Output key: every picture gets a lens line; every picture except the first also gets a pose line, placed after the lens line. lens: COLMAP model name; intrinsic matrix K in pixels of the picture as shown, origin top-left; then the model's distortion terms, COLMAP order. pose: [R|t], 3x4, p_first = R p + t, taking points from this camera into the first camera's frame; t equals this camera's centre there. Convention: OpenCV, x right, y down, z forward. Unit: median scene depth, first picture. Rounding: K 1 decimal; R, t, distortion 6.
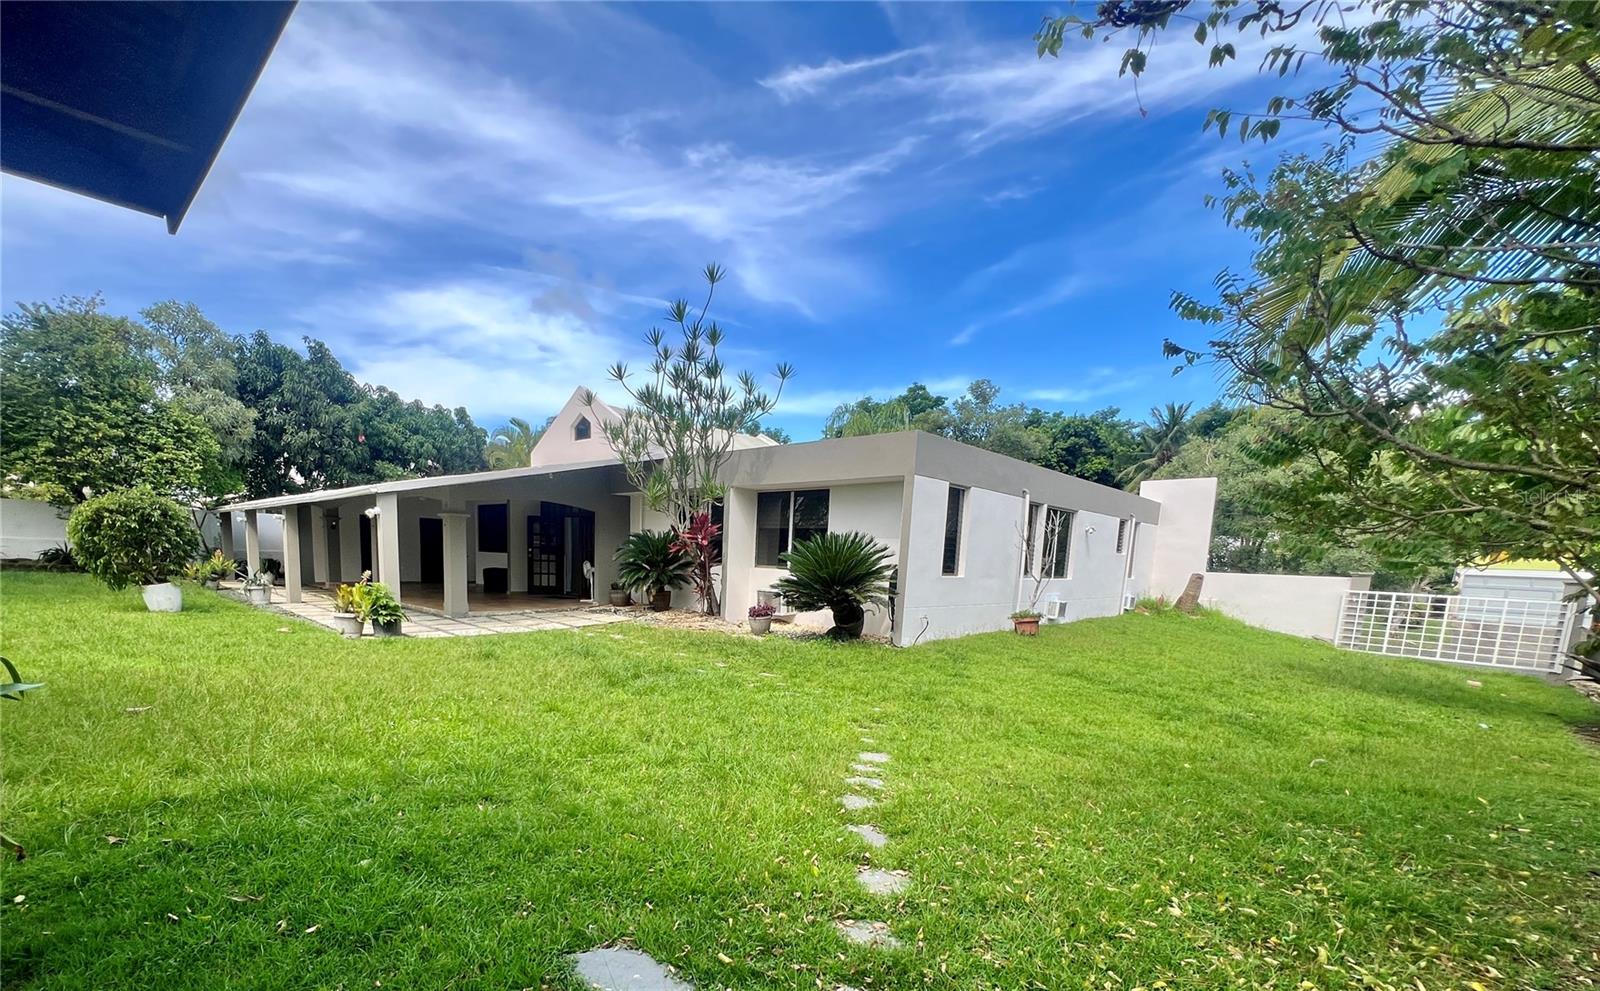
lens RADIAL K [[711.5, 0, 799.1], [0, 711.5, 671.1], [0, 0, 1]] dist [0.001547, 0.000291]
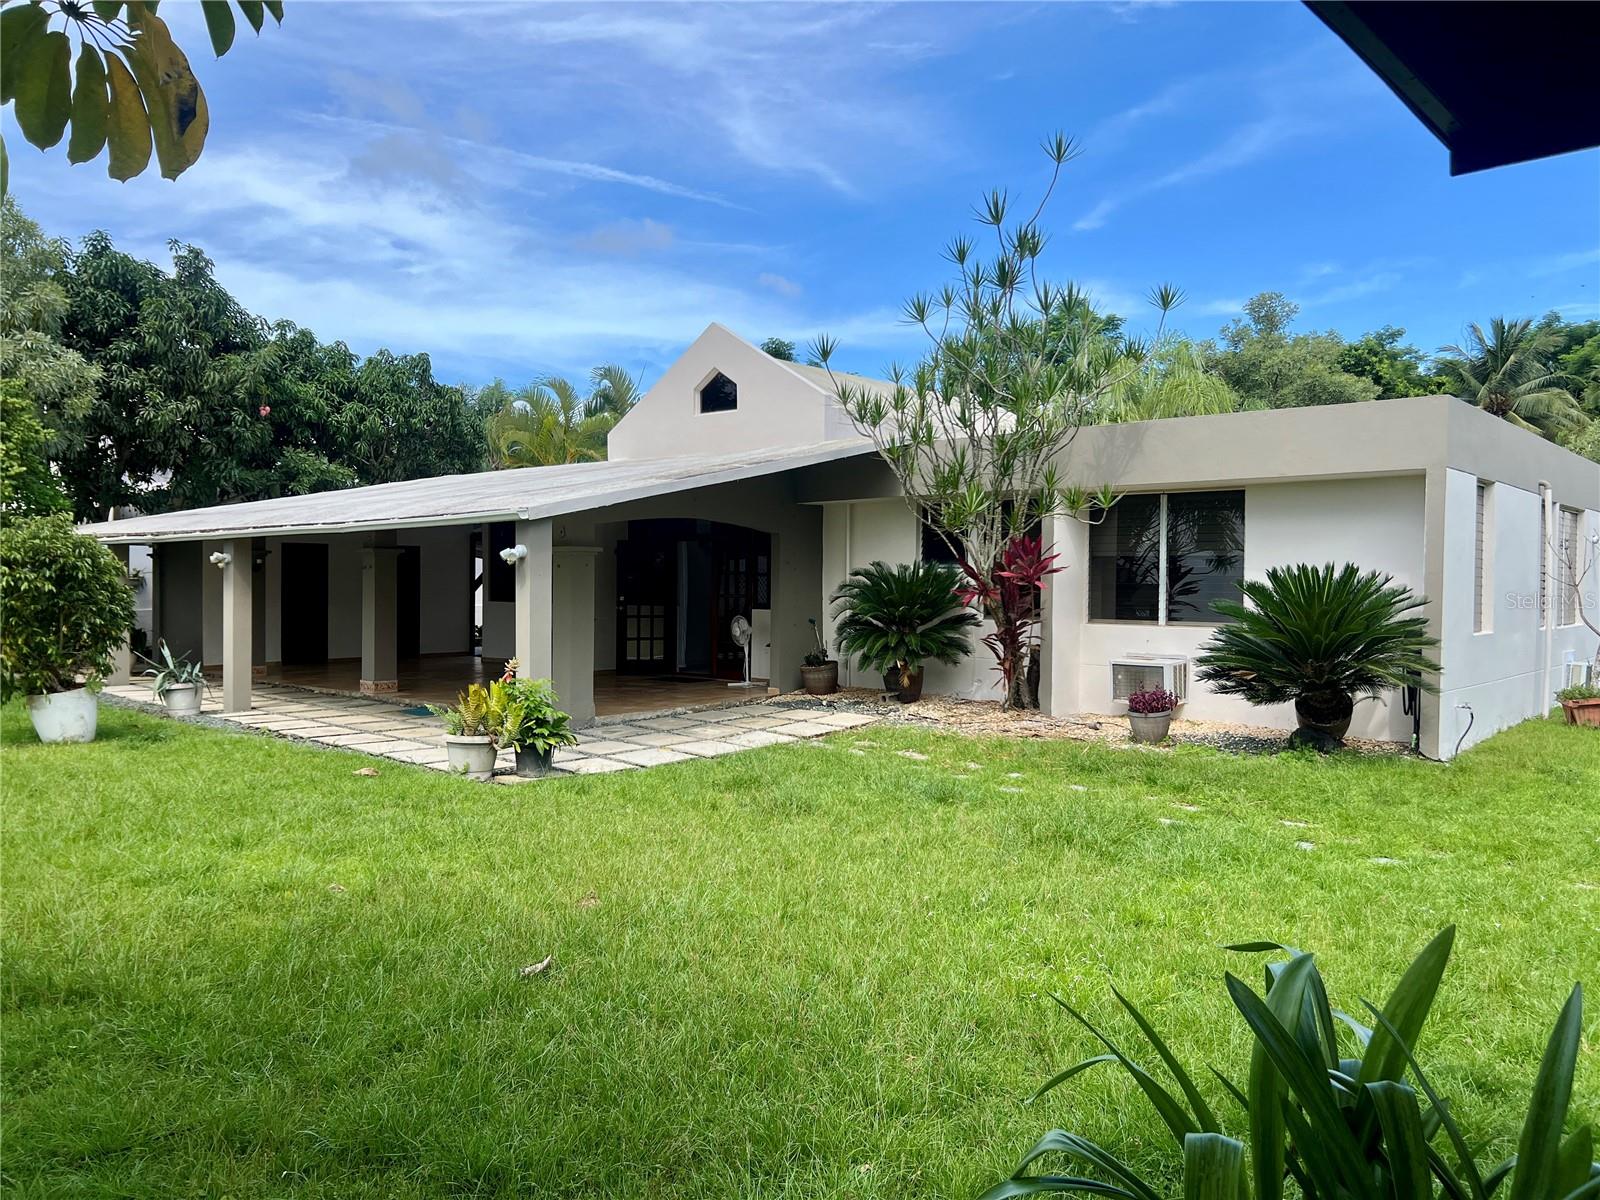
lens RADIAL K [[1218.7, 0, 800.0], [0, 1218.7, 600.0], [0, 0, 1]] dist [0.042020, -0.005967]
pose [[0.997891, -0.028383, 0.058378, -0.260241], [0.035937, 0.990503, -0.132713, -0.030332], [-0.054057, 0.134531, 0.989434, 0.020488]]
